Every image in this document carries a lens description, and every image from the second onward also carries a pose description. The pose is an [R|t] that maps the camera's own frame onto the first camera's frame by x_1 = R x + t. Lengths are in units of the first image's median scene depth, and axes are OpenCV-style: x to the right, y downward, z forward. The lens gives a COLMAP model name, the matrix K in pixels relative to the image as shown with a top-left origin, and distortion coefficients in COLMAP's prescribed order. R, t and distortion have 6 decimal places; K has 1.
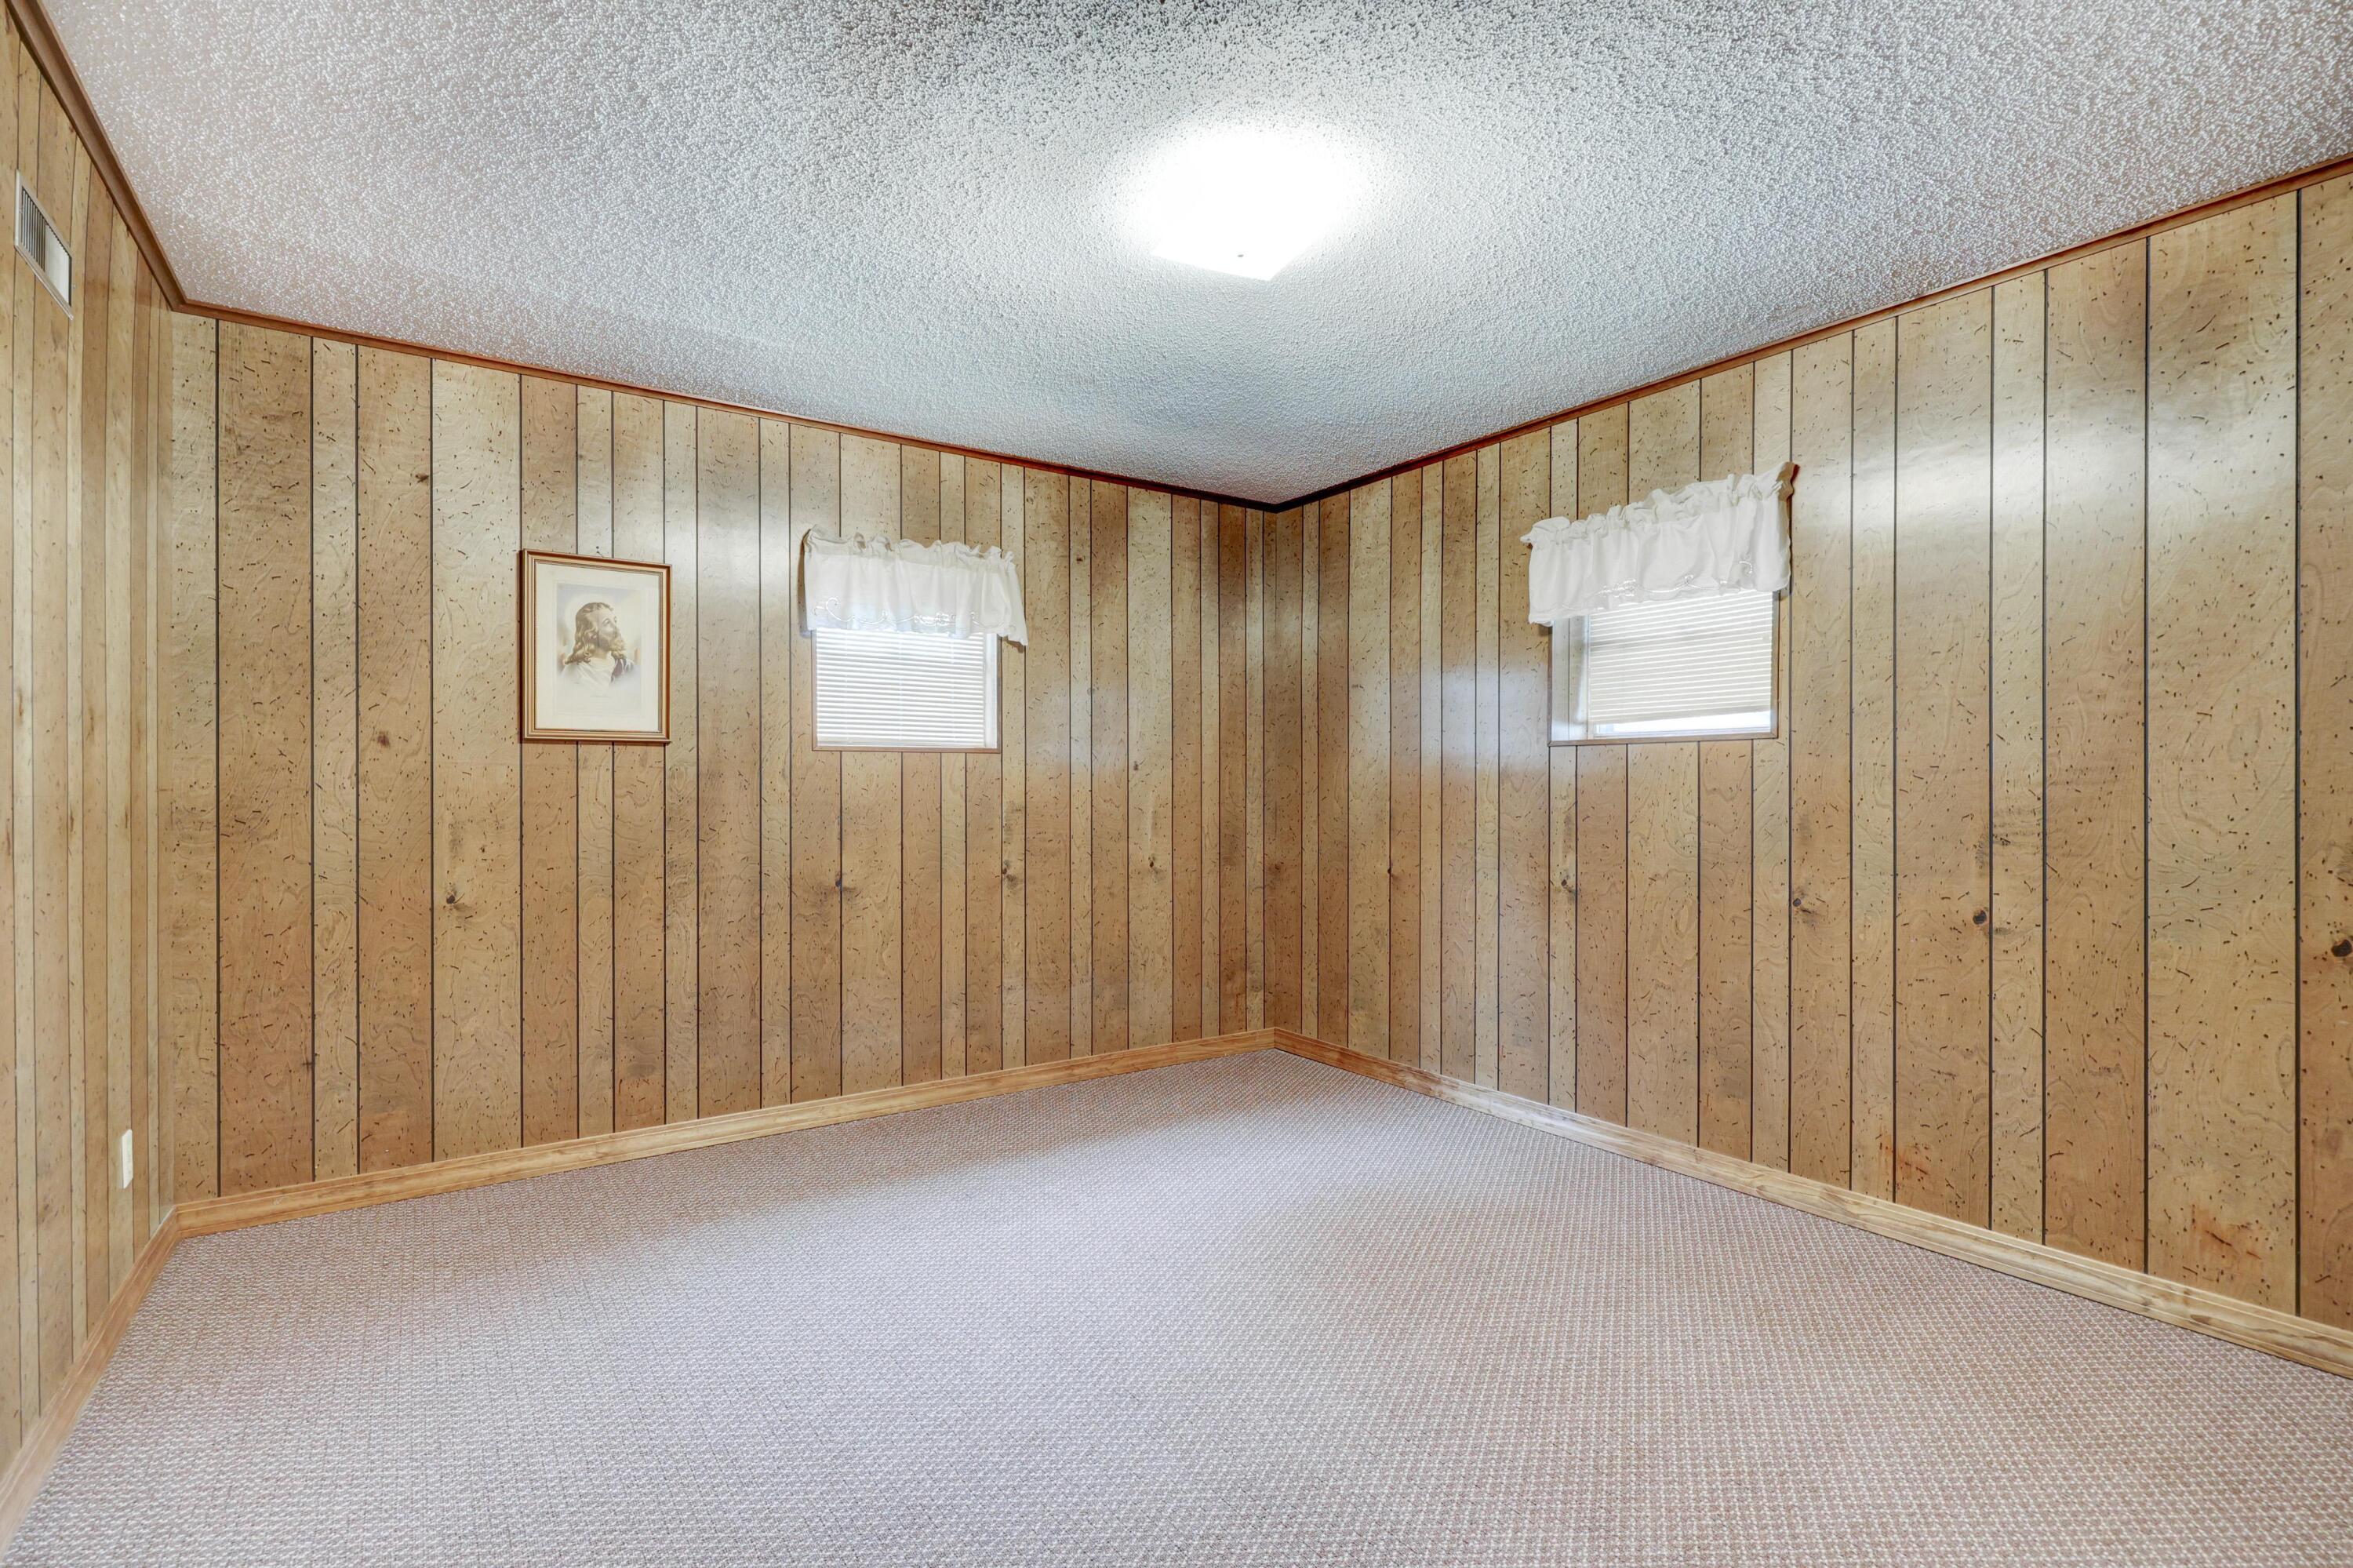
lens RADIAL K [[1020.8, 0, 1184.0], [0, 1020.8, 778.9], [0, 0, 1]] dist [-0.000555, -0.000344]
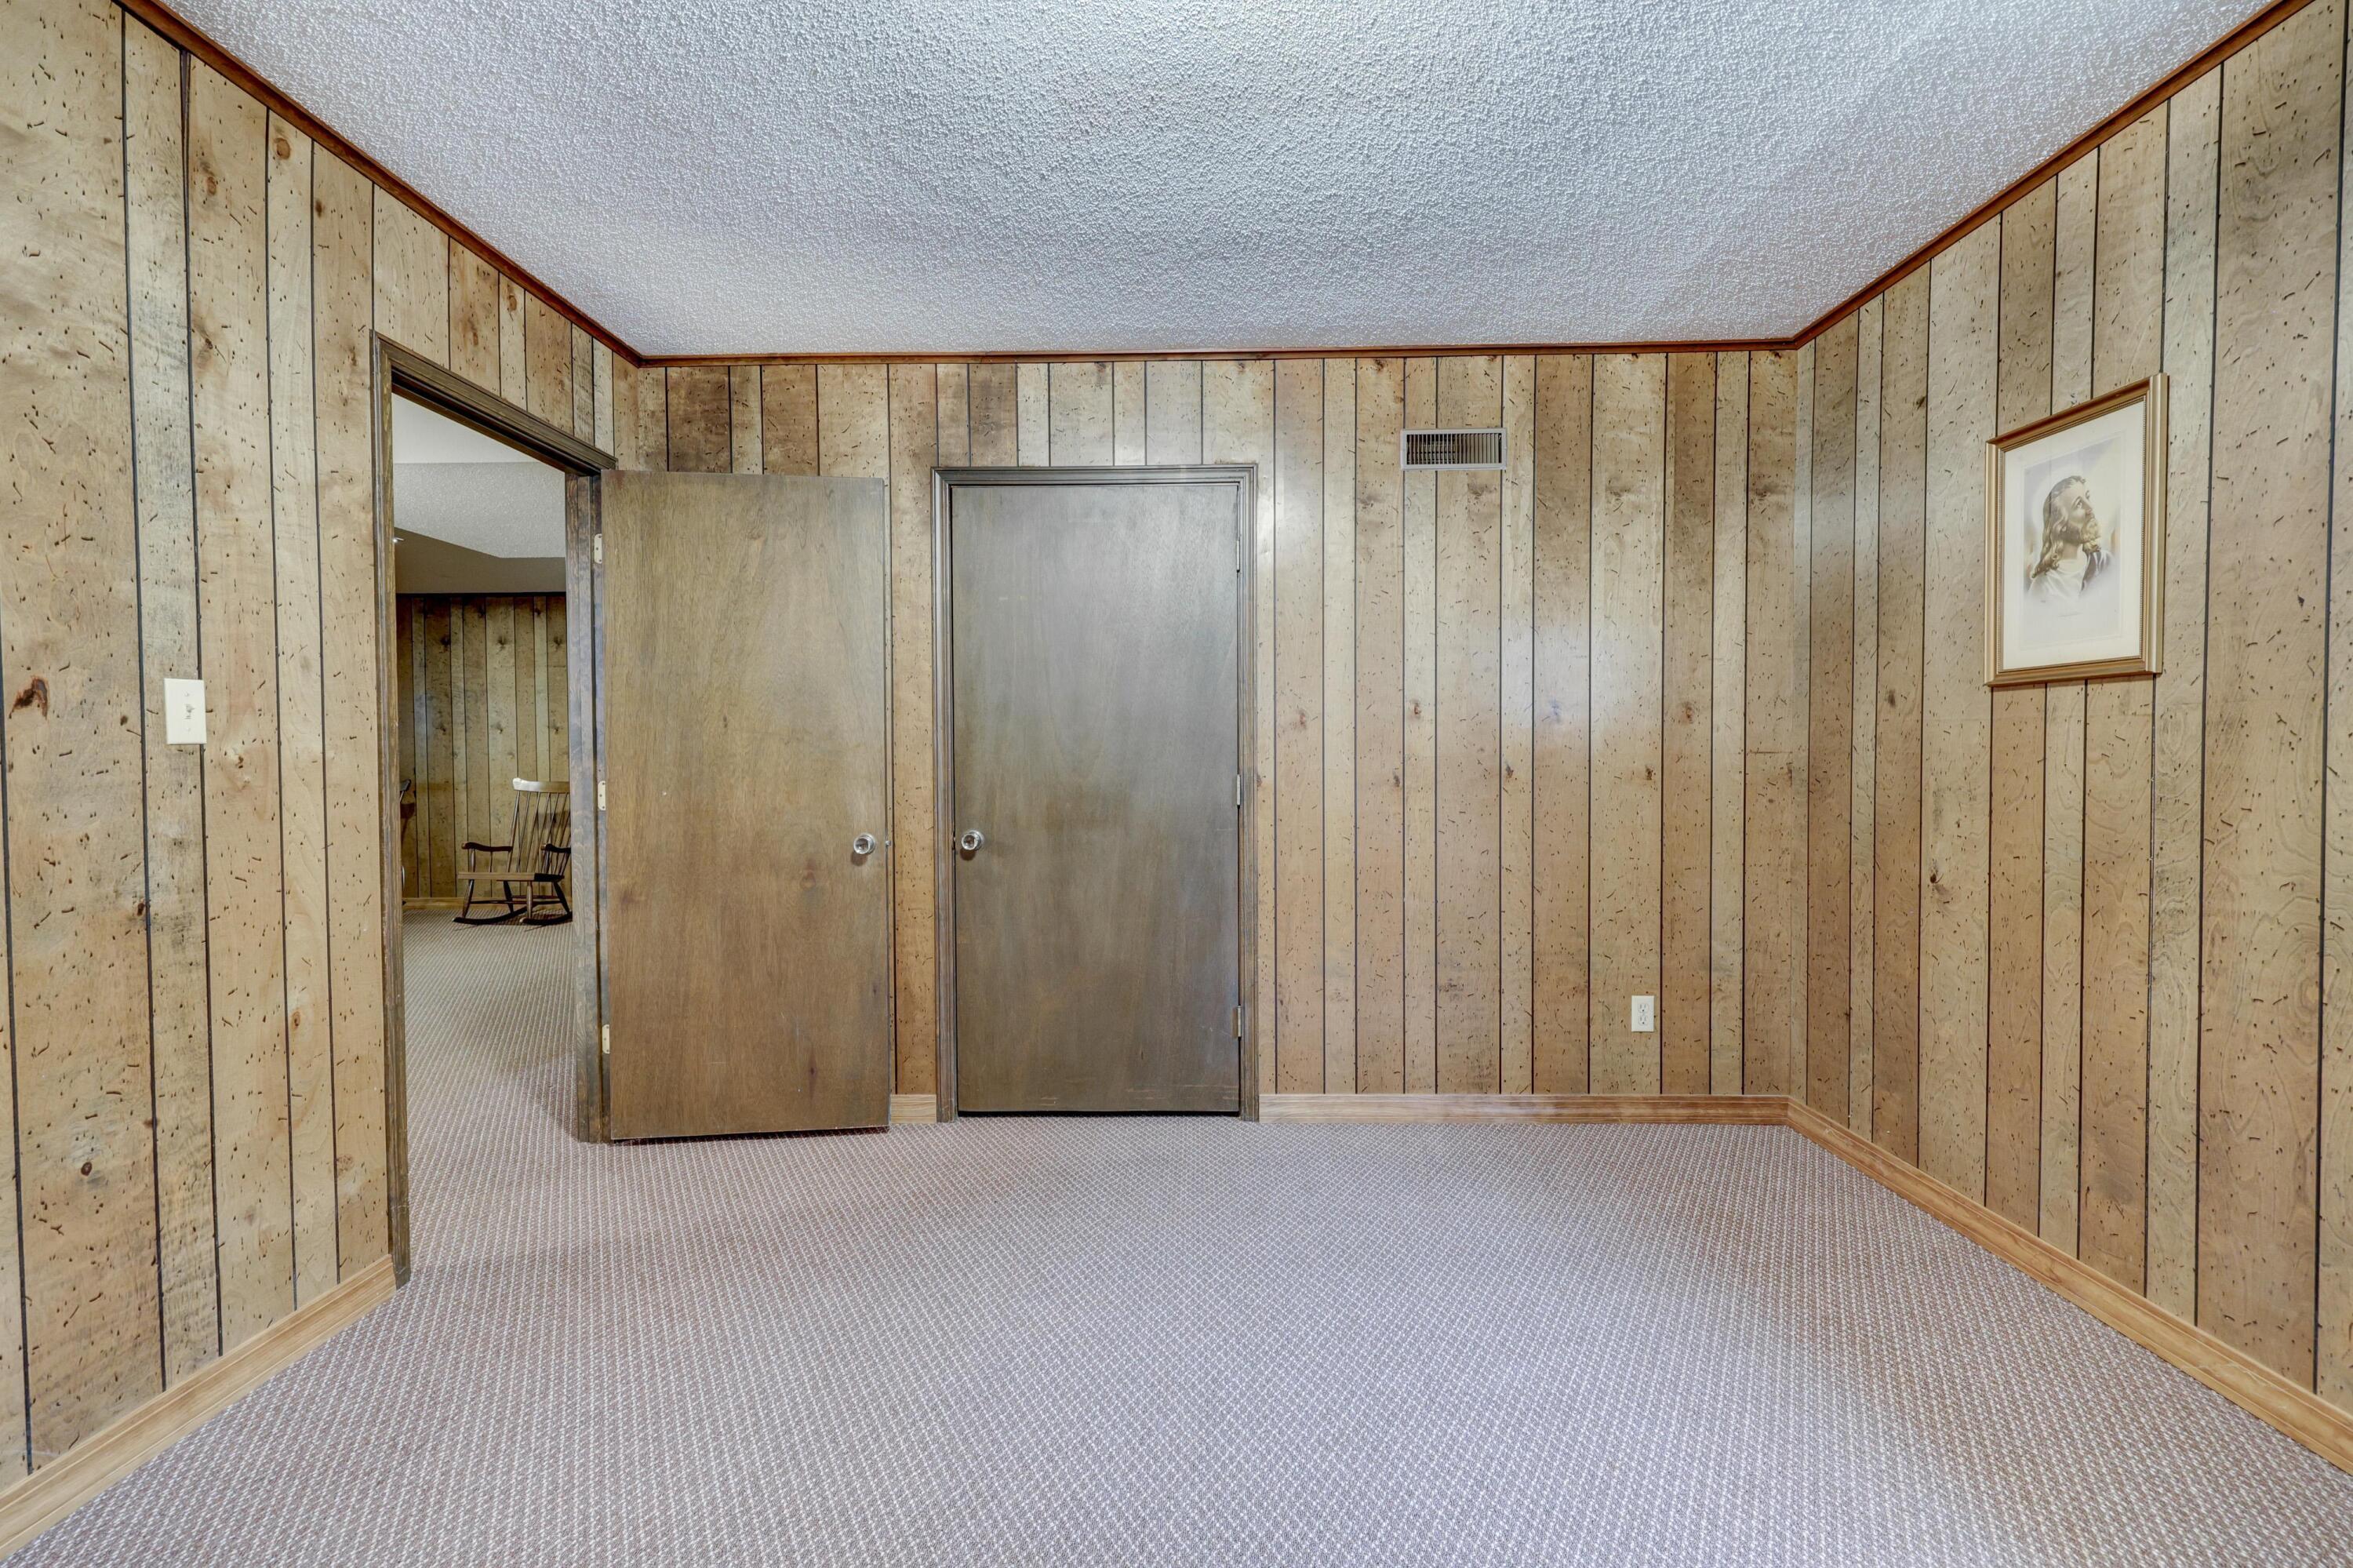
lens RADIAL K [[1020.8, 0, 1184.0], [0, 1020.8, 778.9], [0, 0, 1]] dist [-0.000555, -0.000344]
pose [[-0.586831, 0.019420, -0.809477, 0.336237], [0.008120, 0.999803, 0.018100, 0.012099], [0.809669, 0.004049, -0.586873, 0.937429]]
